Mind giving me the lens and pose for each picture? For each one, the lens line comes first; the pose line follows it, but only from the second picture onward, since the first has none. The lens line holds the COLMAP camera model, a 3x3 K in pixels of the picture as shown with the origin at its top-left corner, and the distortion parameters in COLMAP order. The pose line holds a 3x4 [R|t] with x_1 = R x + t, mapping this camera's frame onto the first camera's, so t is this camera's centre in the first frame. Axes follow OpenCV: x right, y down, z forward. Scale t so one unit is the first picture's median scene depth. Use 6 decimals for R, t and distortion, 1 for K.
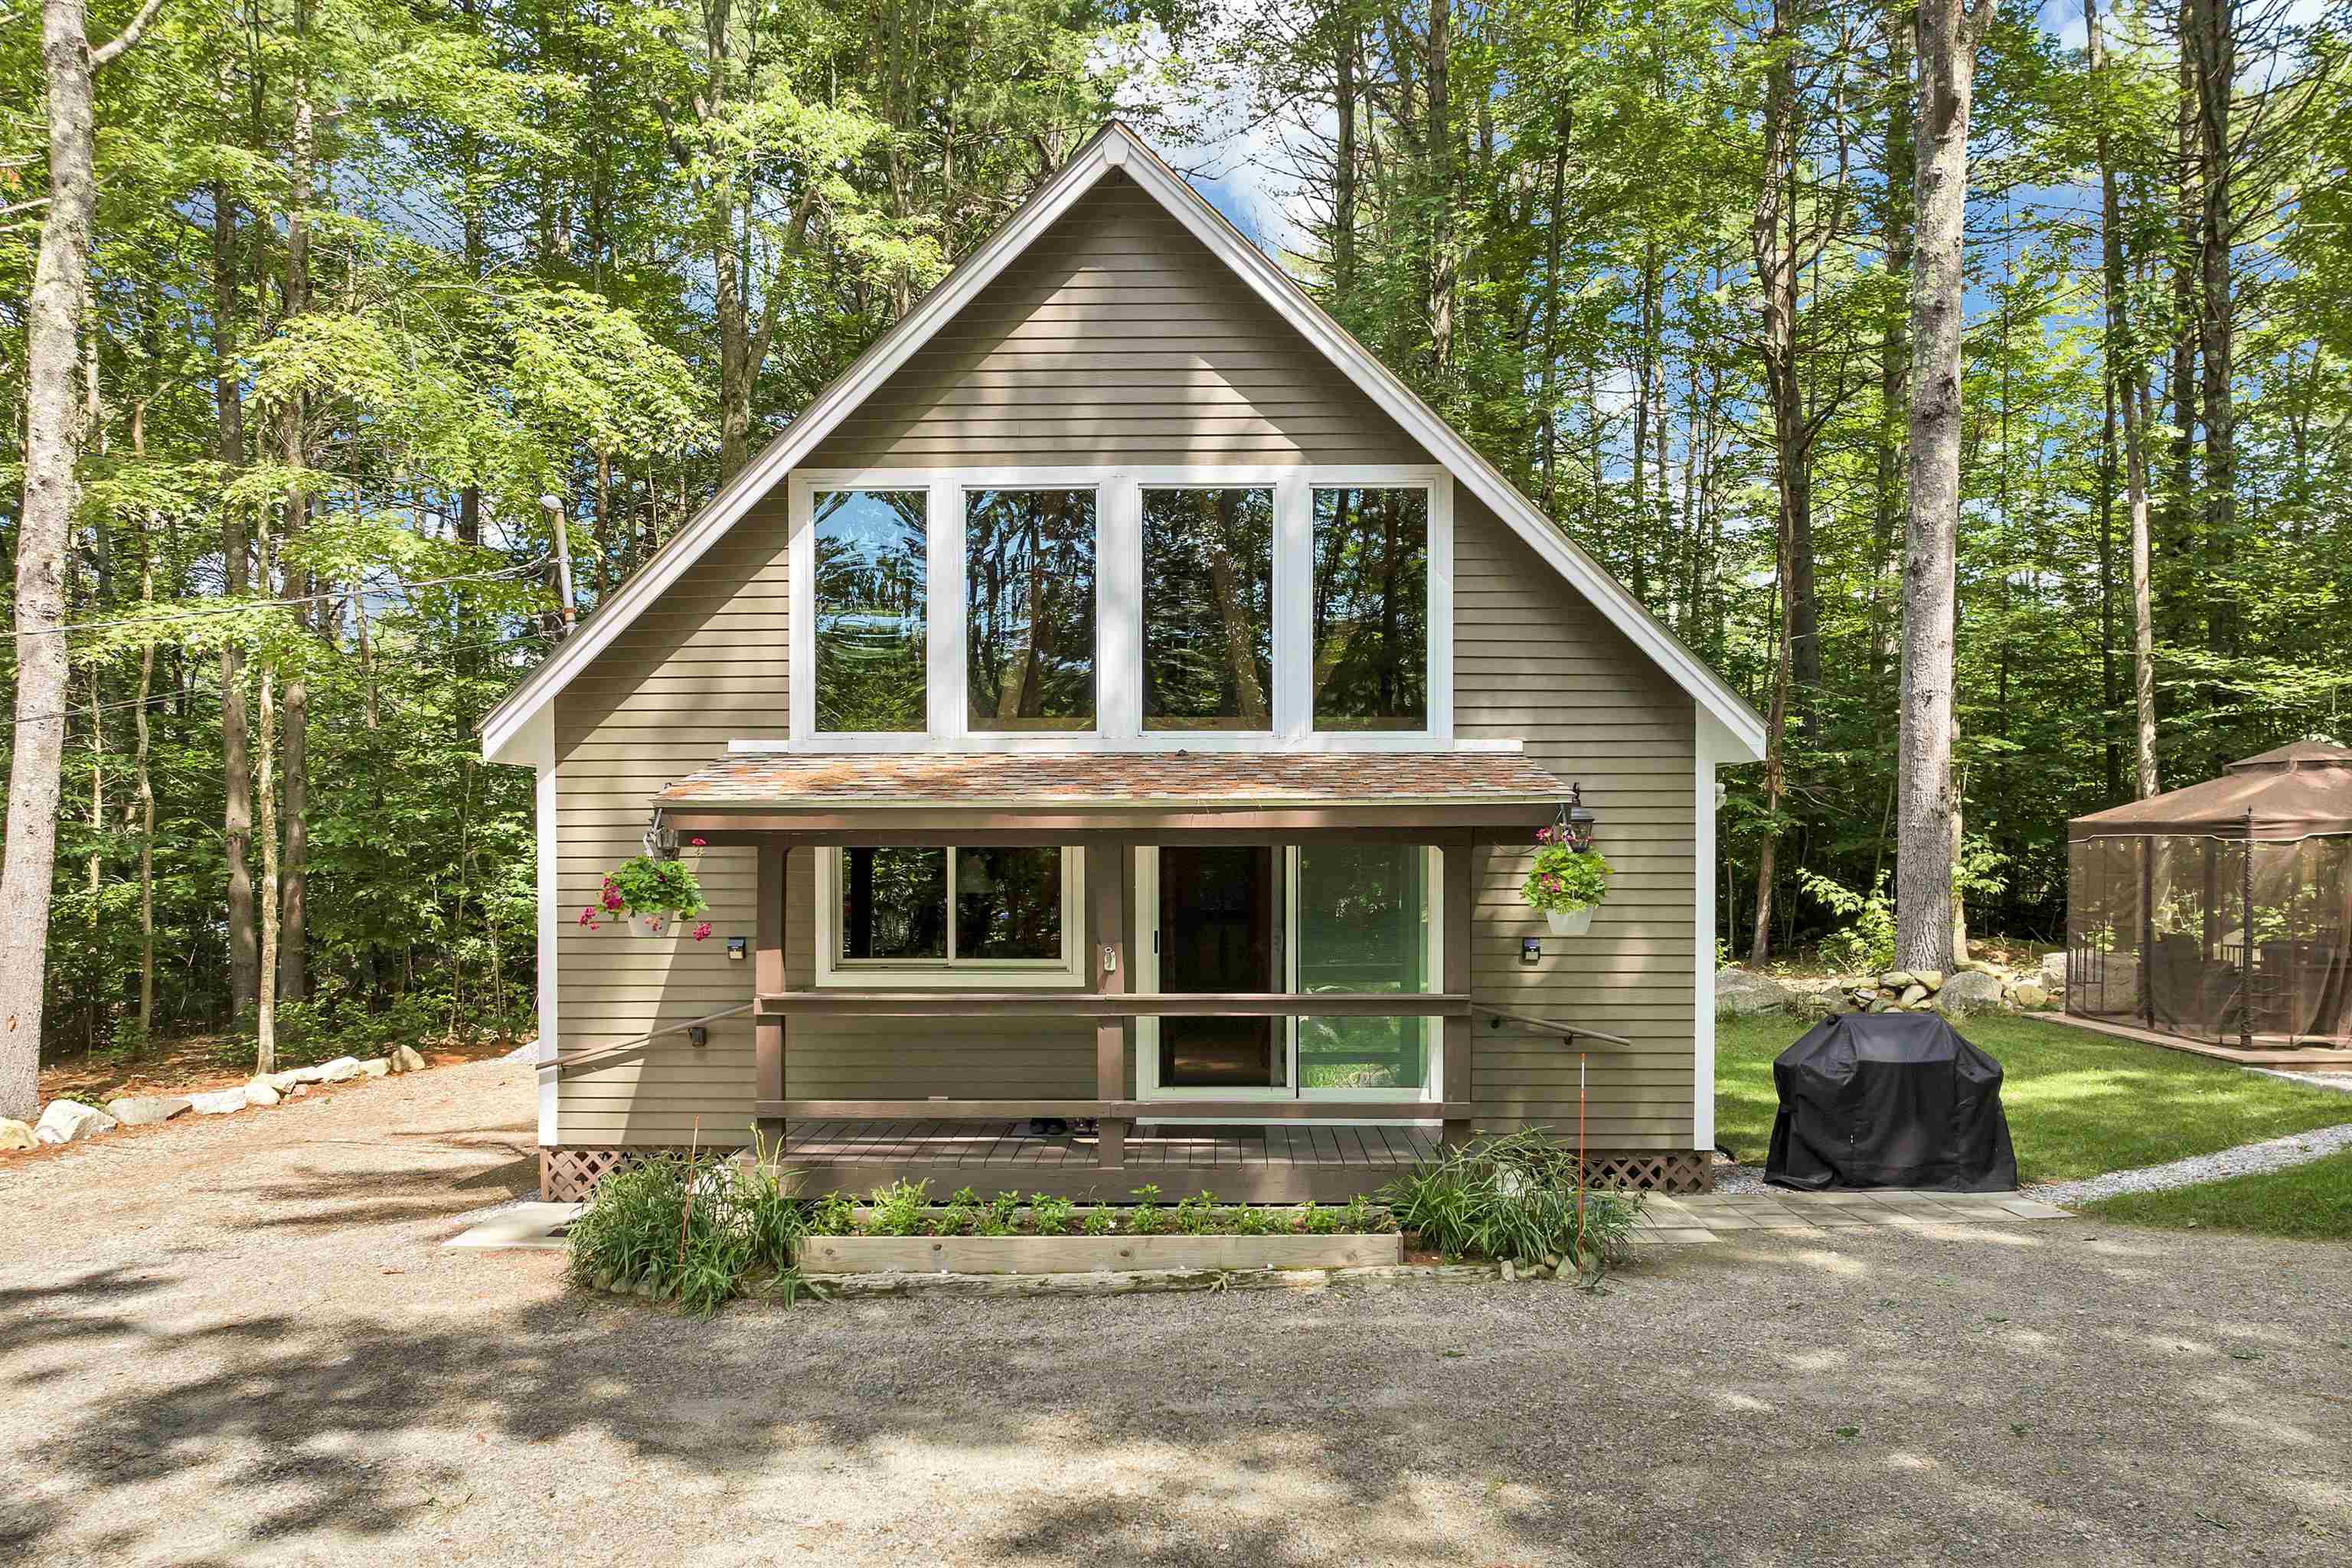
lens RADIAL K [[1706.4, 0, 1180.4], [0, 1706.4, 882.1], [0, 0, 1]] dist [-0.036547, -0.008294]
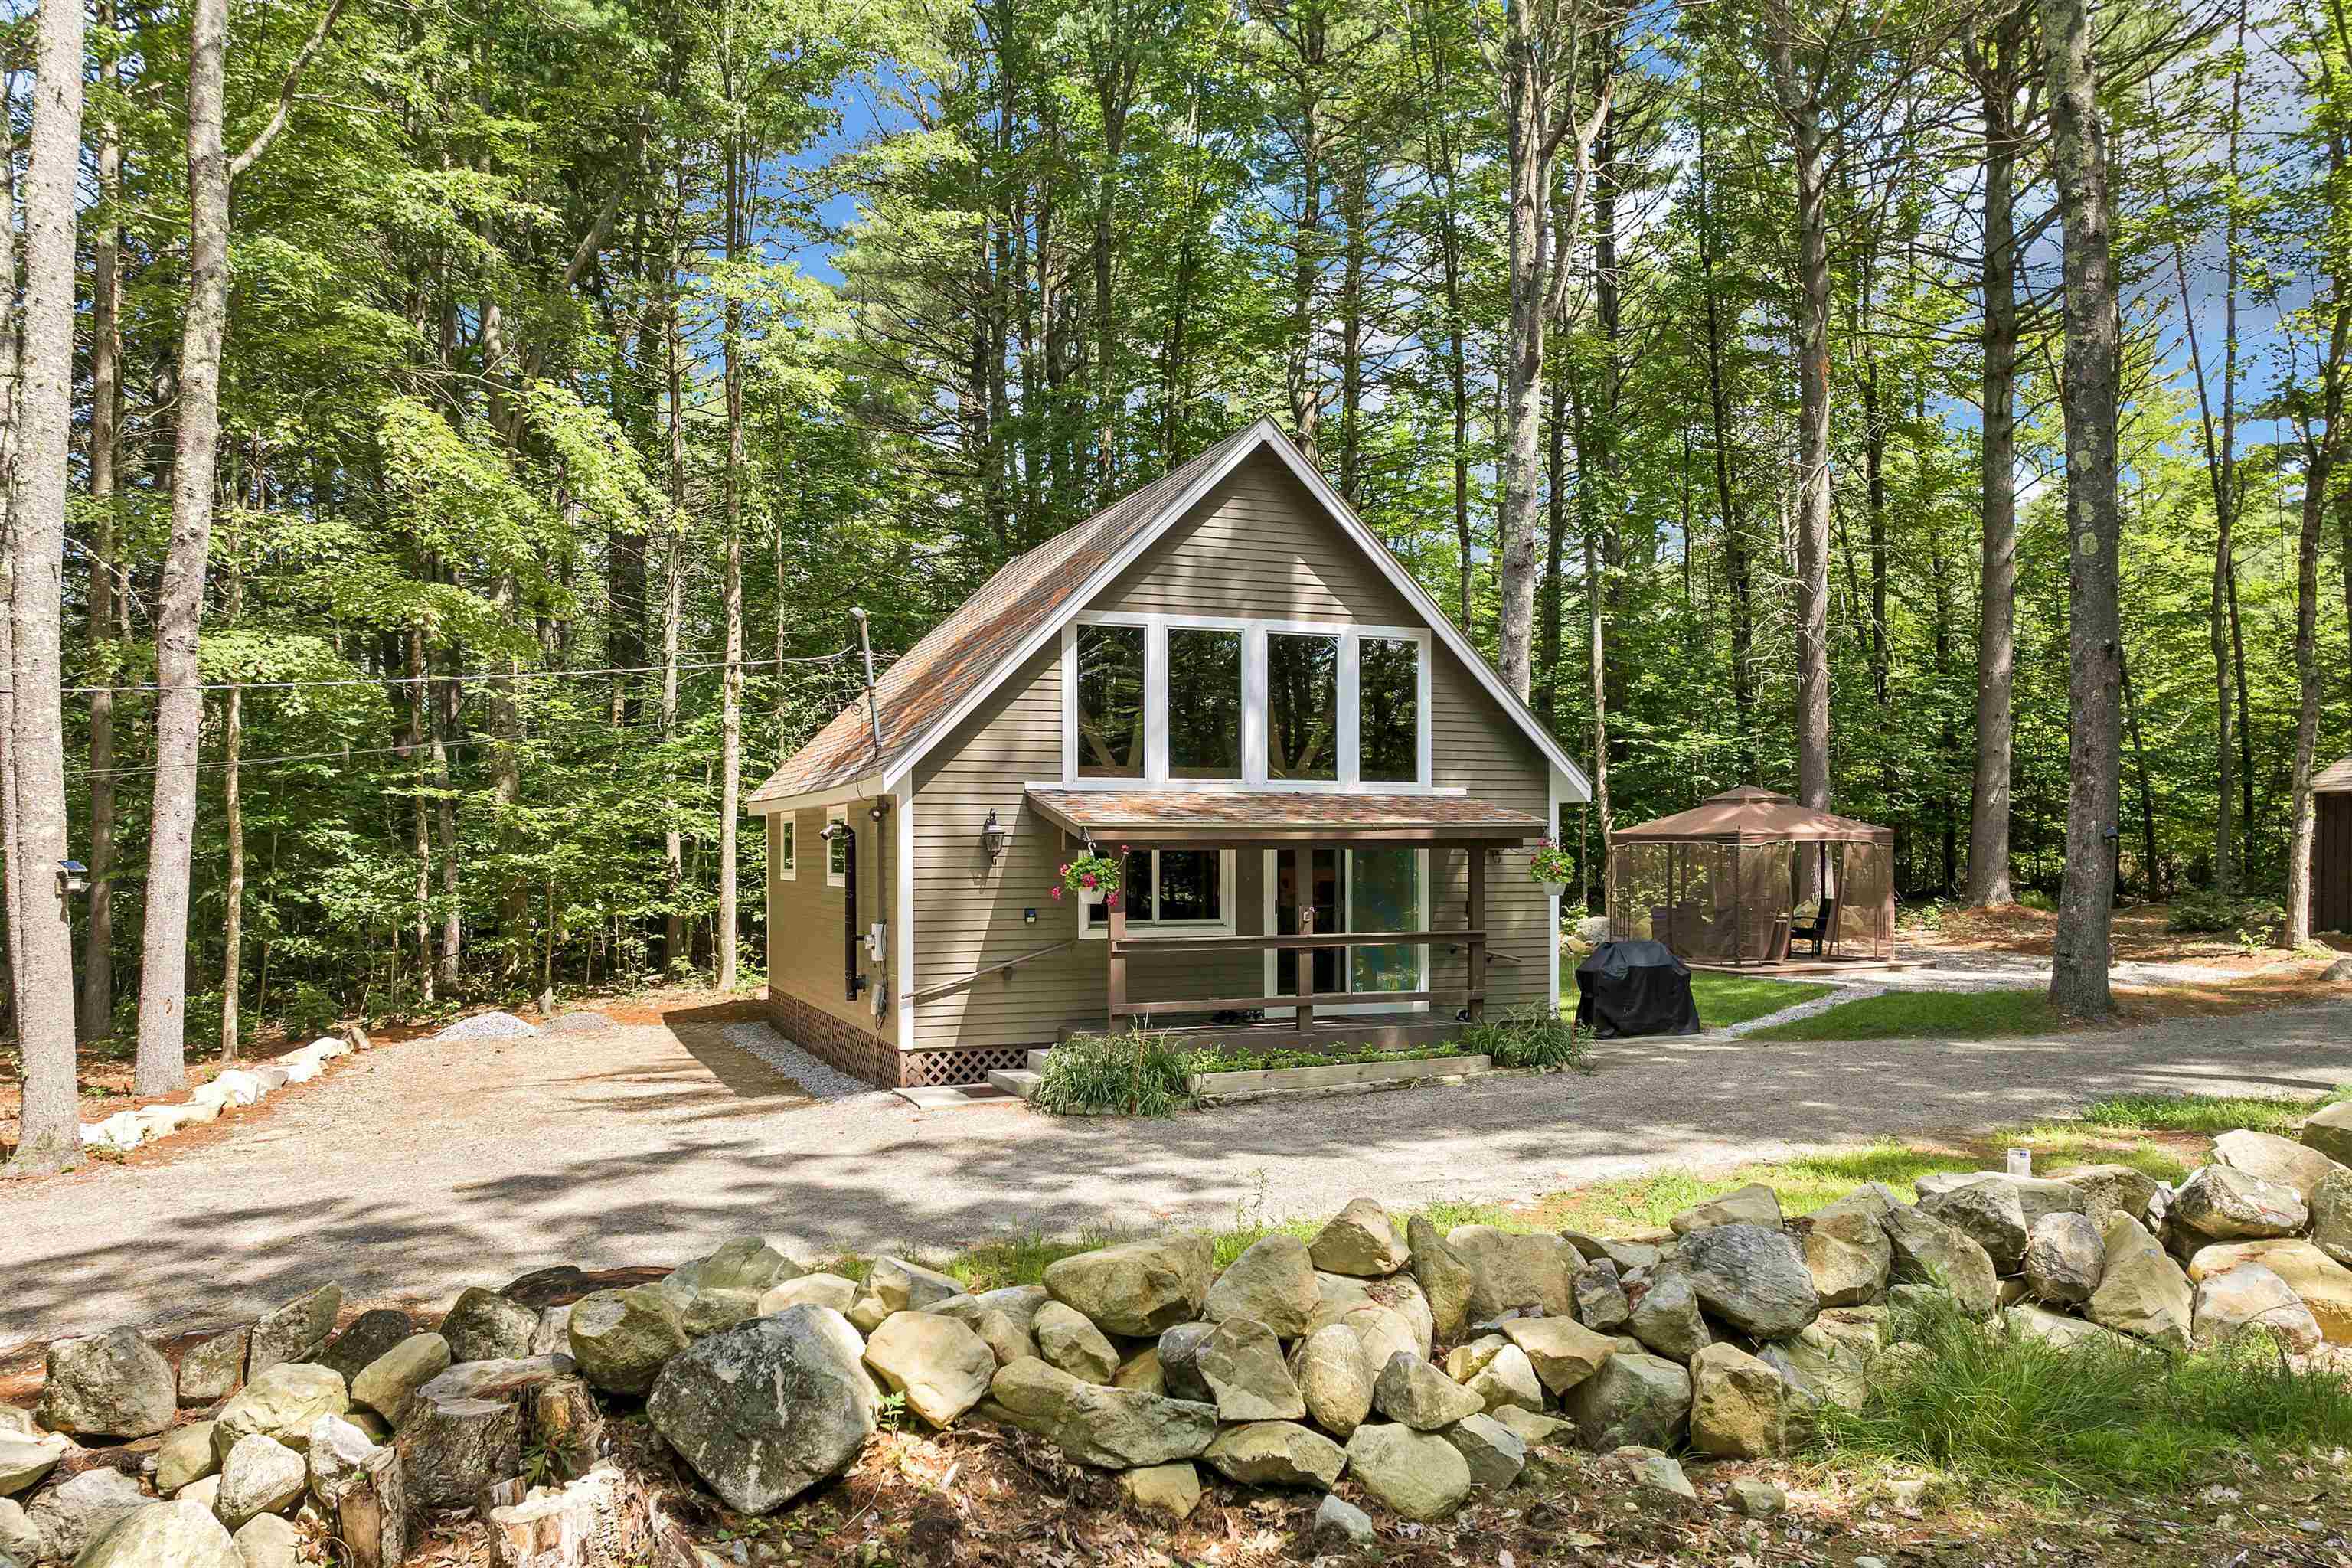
lens RADIAL K [[1706.4, 0, 1180.4], [0, 1706.4, 882.1], [0, 0, 1]] dist [-0.036547, -0.008294]
pose [[0.917941, -0.008827, 0.396618, -0.757167], [0.009756, 0.999952, -0.000325, 0.010280], [-0.396597, 0.004168, 0.917983, -0.484858]]
